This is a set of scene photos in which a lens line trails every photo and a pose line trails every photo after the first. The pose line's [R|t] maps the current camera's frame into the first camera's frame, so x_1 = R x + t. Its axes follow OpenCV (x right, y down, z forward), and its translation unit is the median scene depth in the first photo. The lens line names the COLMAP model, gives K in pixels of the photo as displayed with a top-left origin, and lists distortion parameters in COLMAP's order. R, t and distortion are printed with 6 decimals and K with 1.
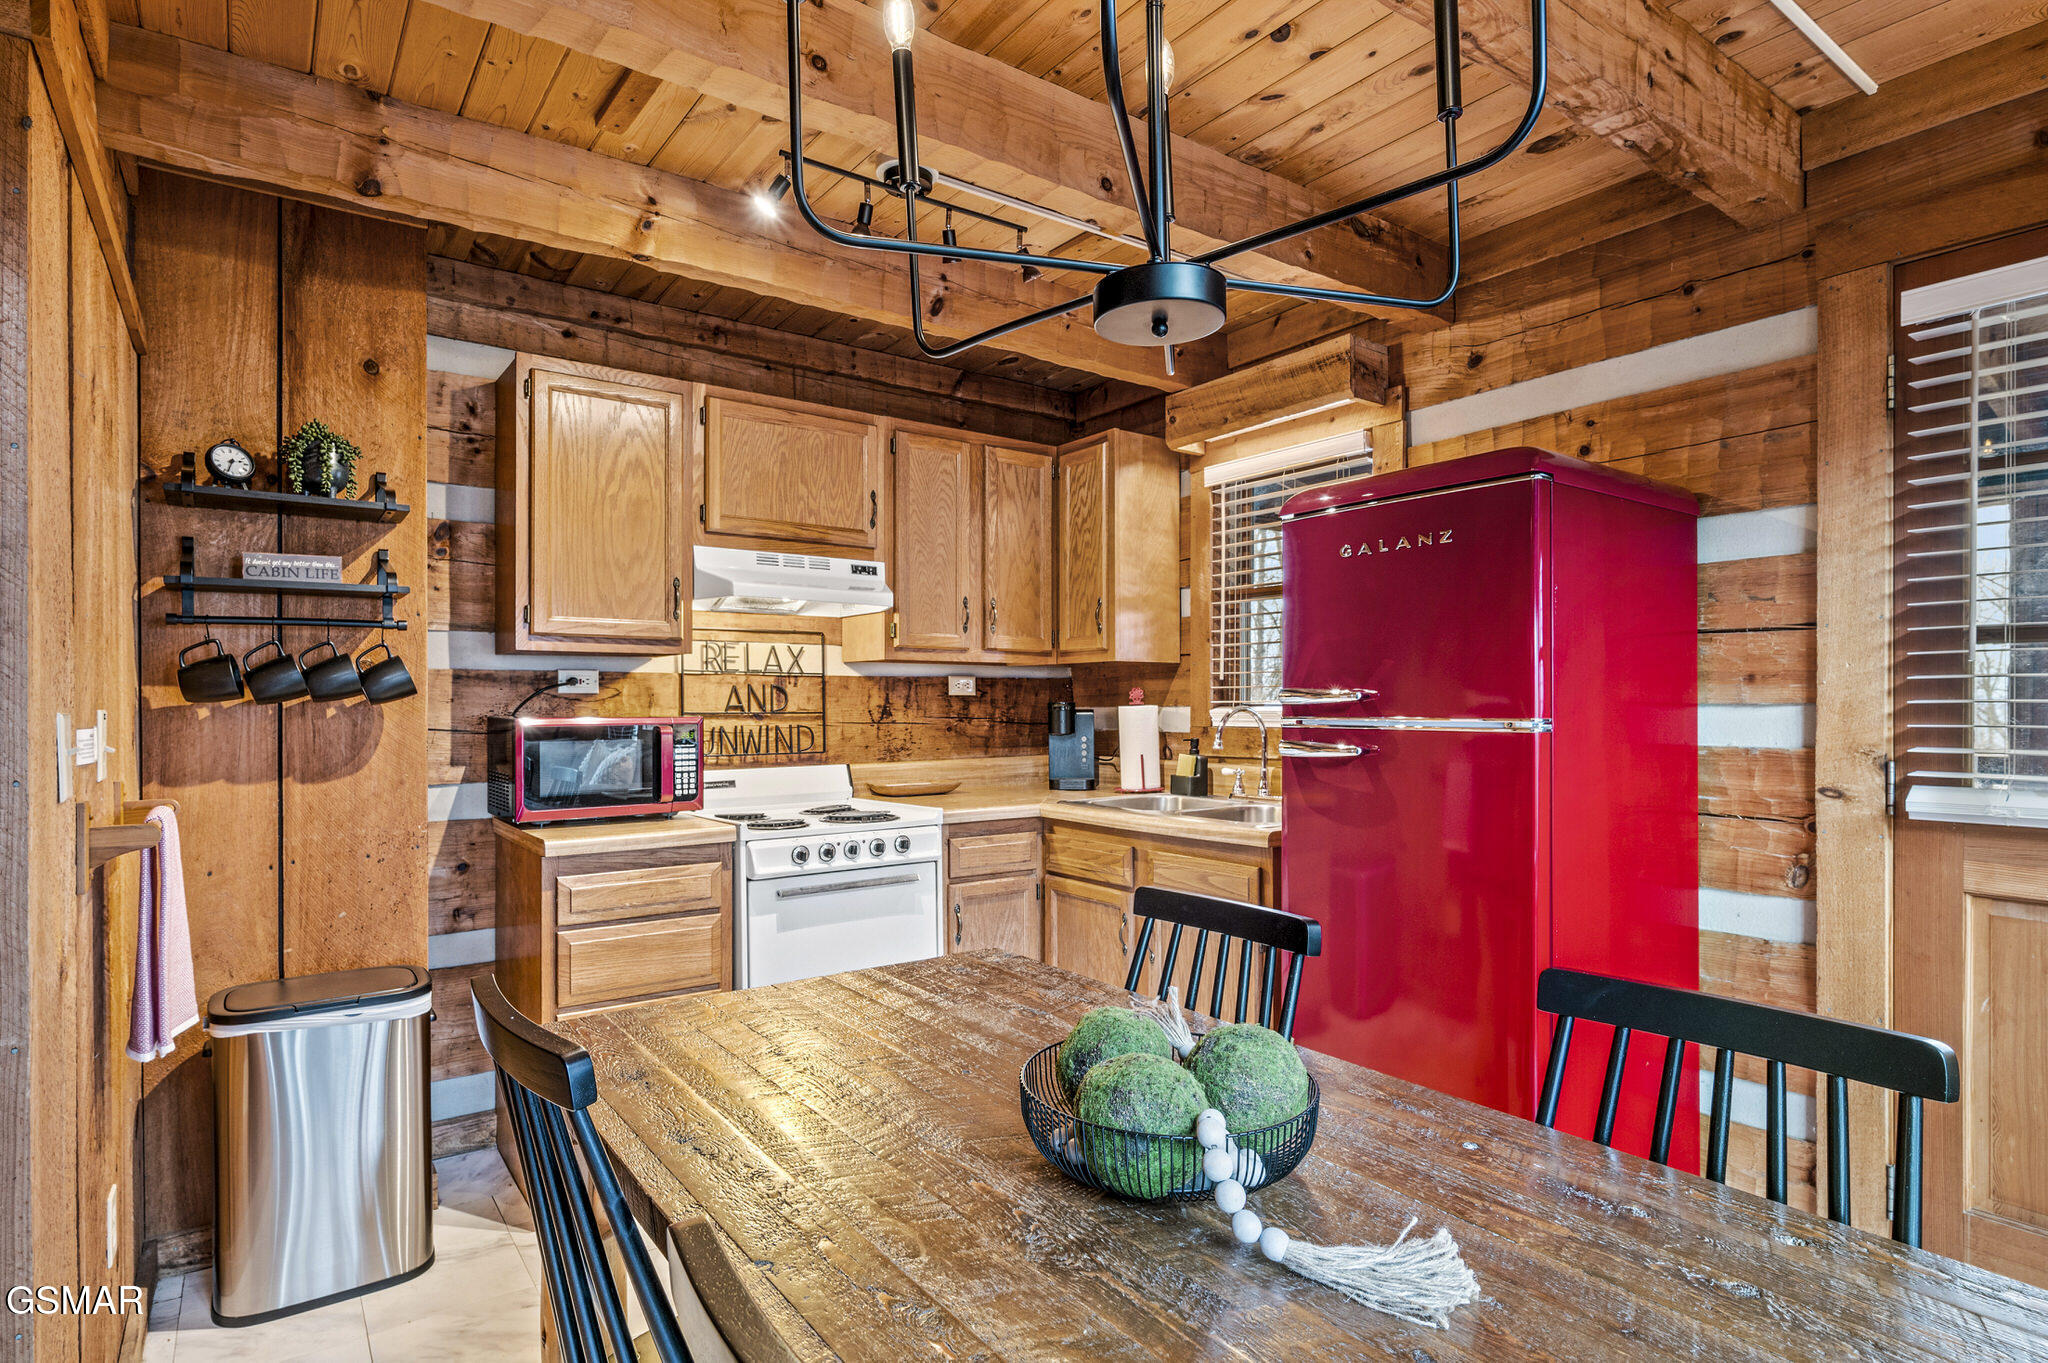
lens RADIAL K [[1081.2, 0, 1007.2], [0, 1081.2, 701.9], [0, 0, 1]] dist [0.001909, -0.001098]
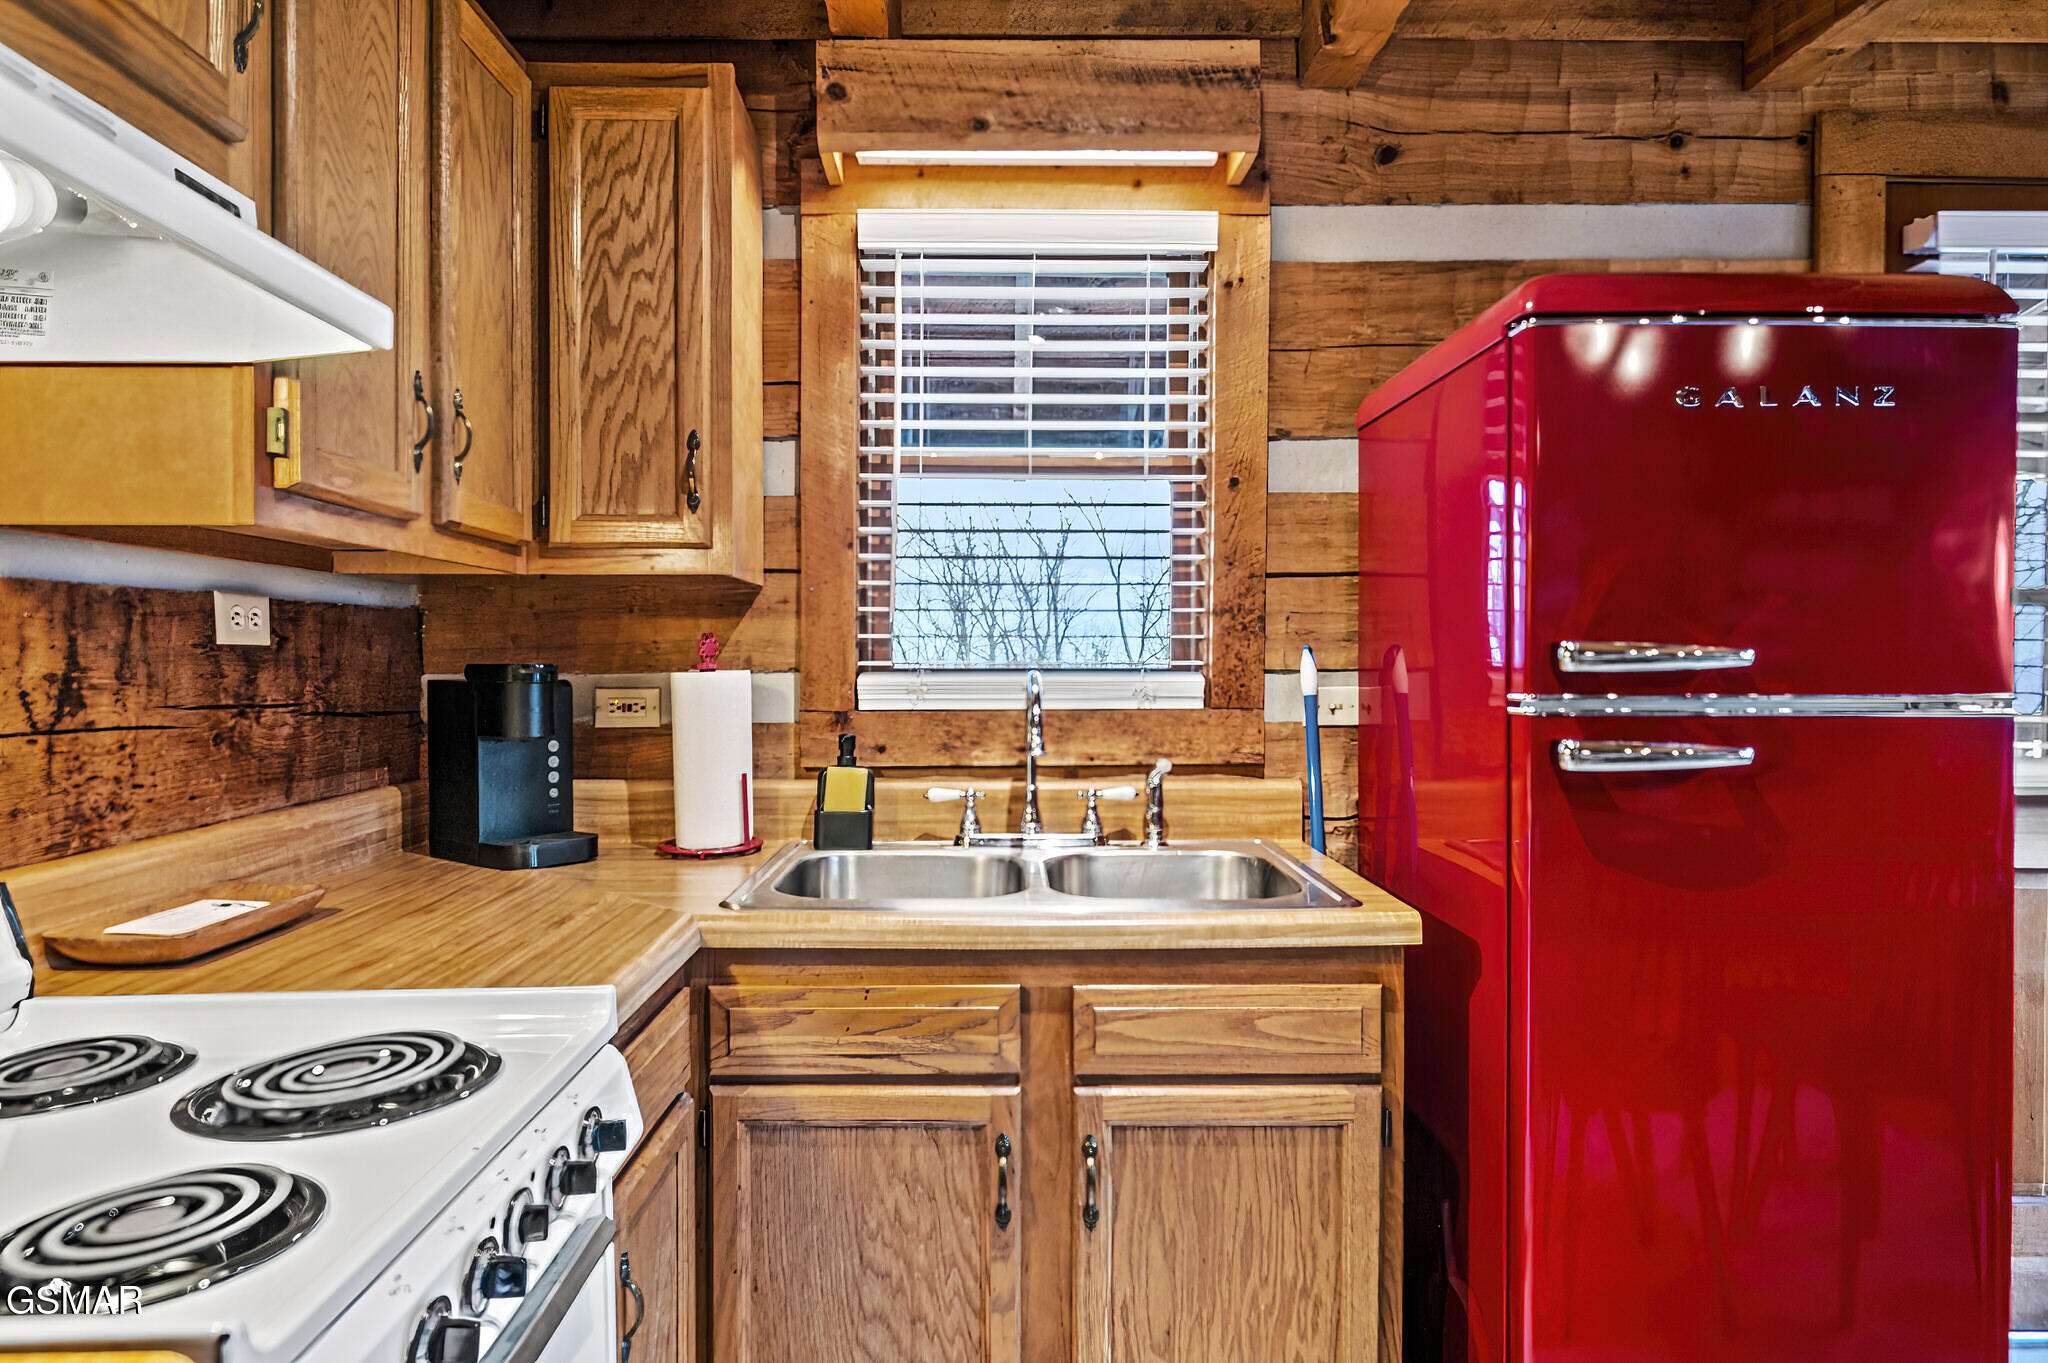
lens RADIAL K [[1240.1, 0, 1017.1], [0, 1240.1, 676.5], [0, 0, 1]] dist [0.006153, 0.001074]
pose [[0.566581, -0.009387, 0.823953, -0.279383], [-0.003209, 0.999902, 0.013598, -0.002407], [-0.824000, -0.010348, 0.566495, 0.630818]]
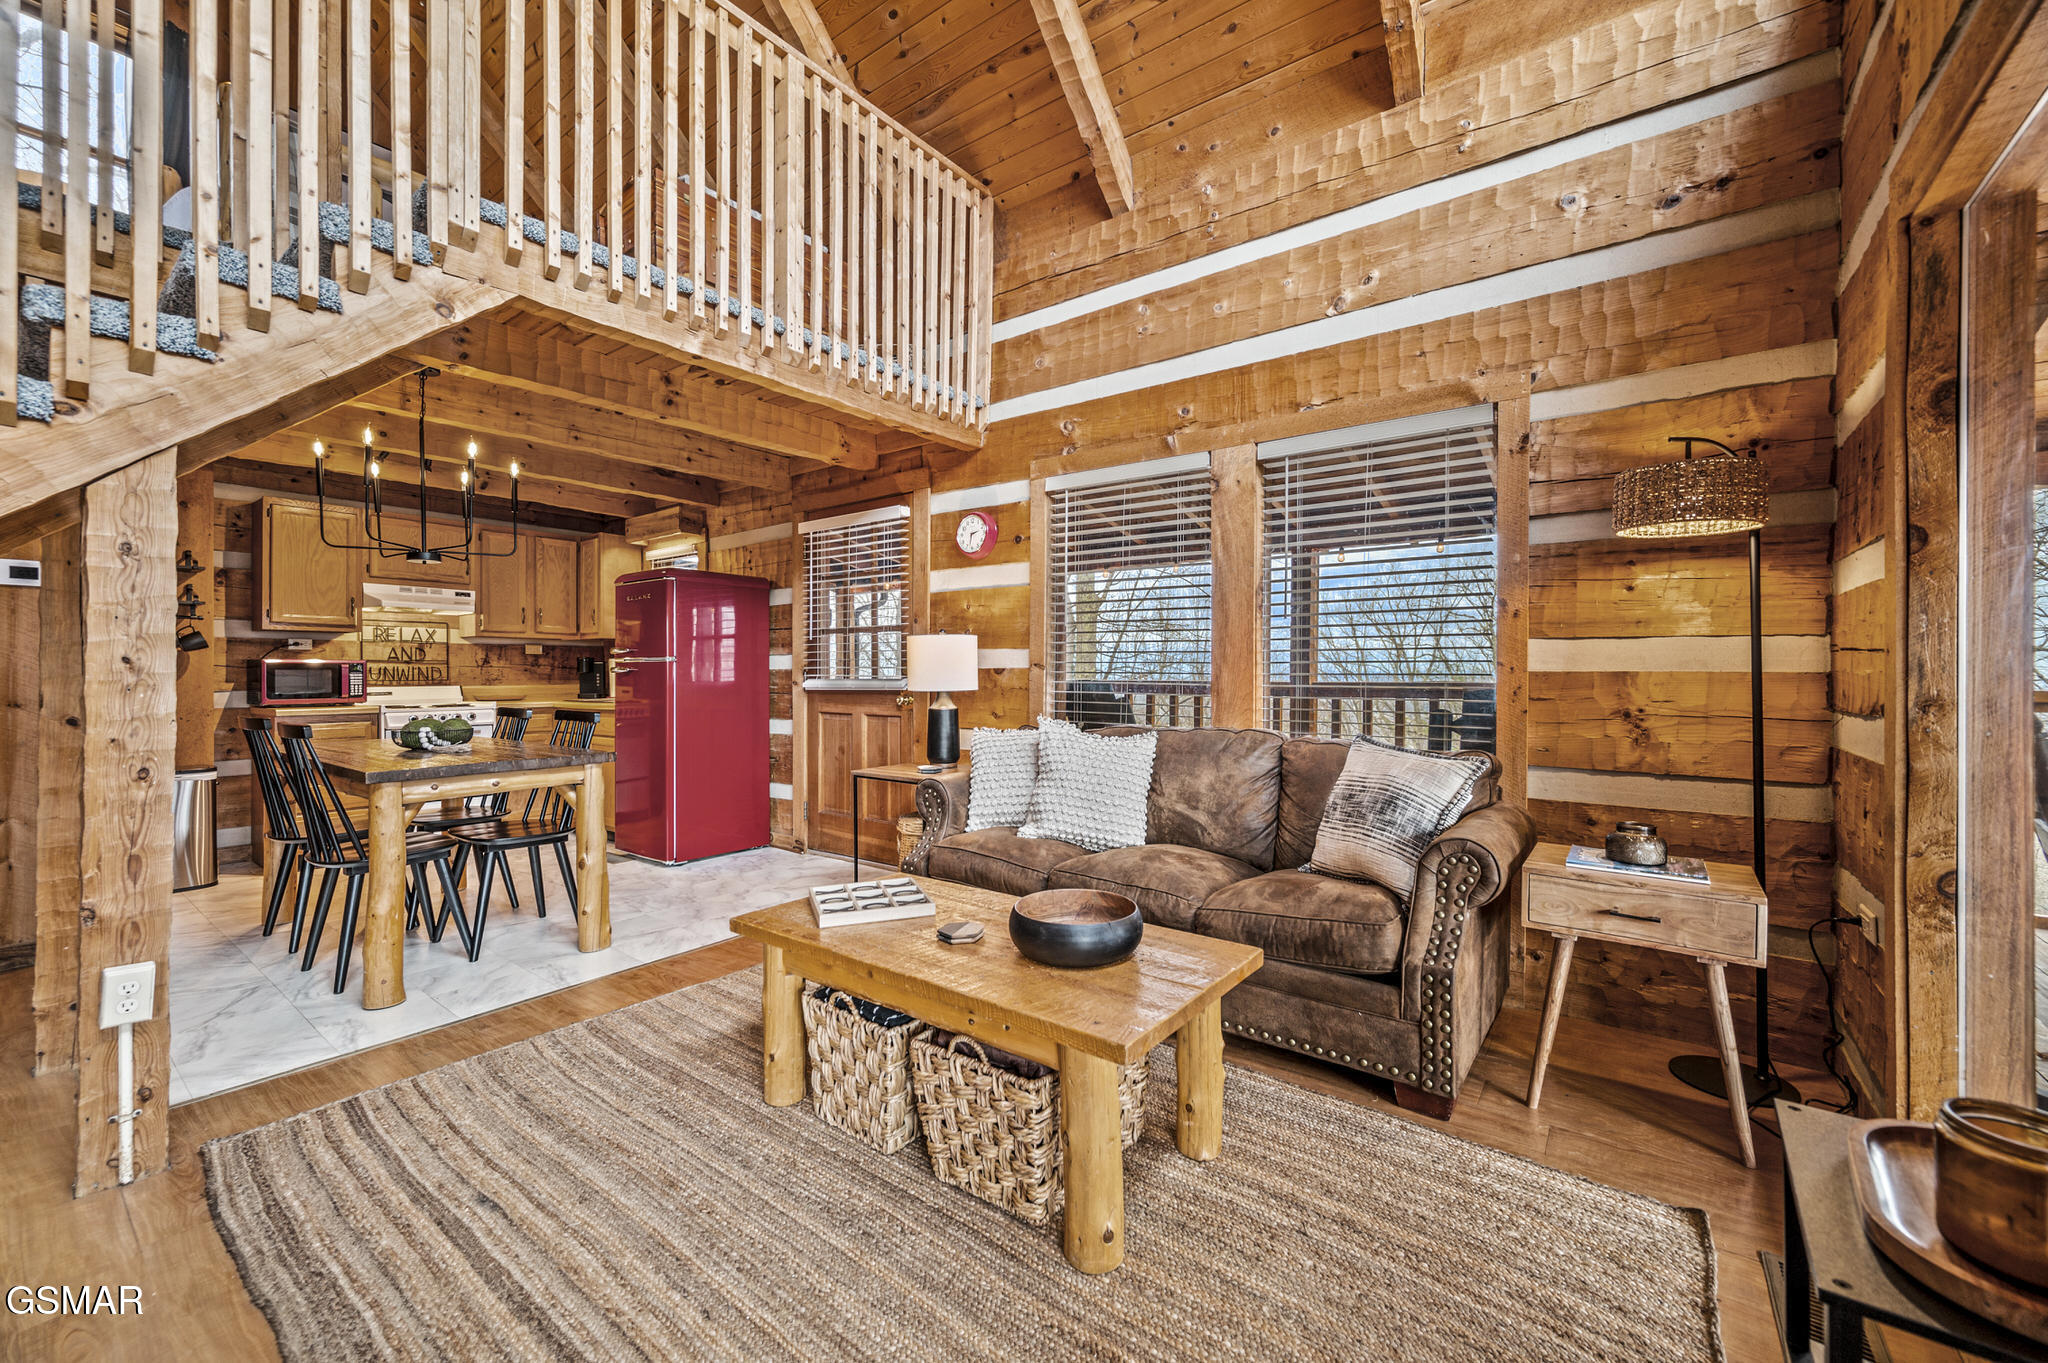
lens RADIAL K [[815.6, 0, 1019.4], [0, 815.6, 671.7], [0, 0, 1]] dist [-0.000978, -0.000470]
pose [[0.955436, 0.001157, 0.295195, 0.443677], [-0.001023, 0.999999, -0.000608, 0.032054], [-0.295195, 0.000279, 0.955437, -0.872069]]
